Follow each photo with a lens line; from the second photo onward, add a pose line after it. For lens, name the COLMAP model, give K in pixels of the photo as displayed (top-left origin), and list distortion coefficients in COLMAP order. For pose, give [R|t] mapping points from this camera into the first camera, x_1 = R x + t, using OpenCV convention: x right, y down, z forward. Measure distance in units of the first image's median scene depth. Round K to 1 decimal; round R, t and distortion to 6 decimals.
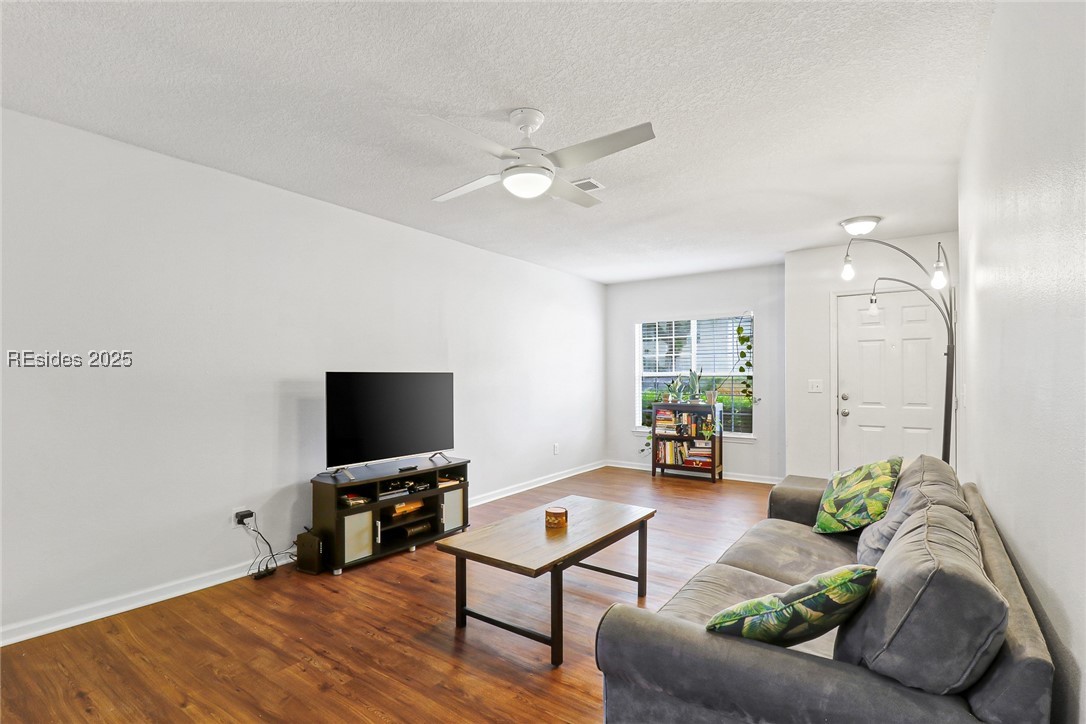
lens RADIAL K [[515.2, 0, 543.0], [0, 515.2, 362.0], [0, 0, 1]] dist [0.000903, -0.000099]
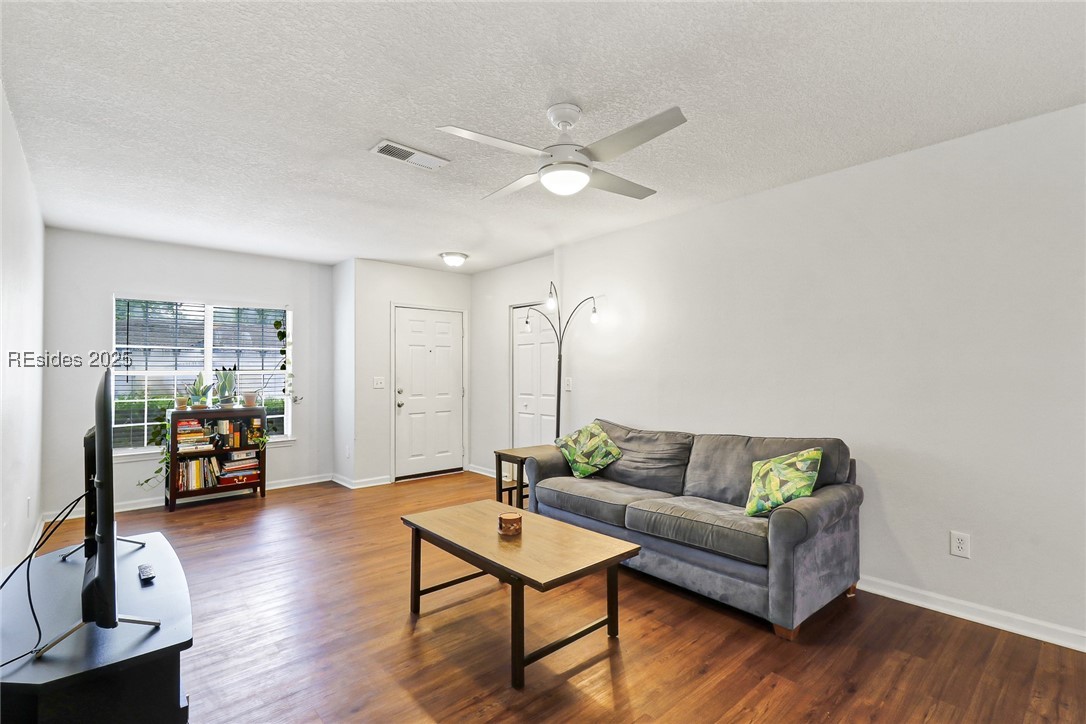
lens RADIAL K [[515.2, 0, 543.0], [0, 515.2, 362.0], [0, 0, 1]] dist [0.000903, -0.000099]
pose [[0.210418, 0.016824, 0.977467, -0.416114], [-0.021135, 0.999697, -0.012657, 0.006649], [-0.977383, -0.017995, 0.210710, 0.343442]]
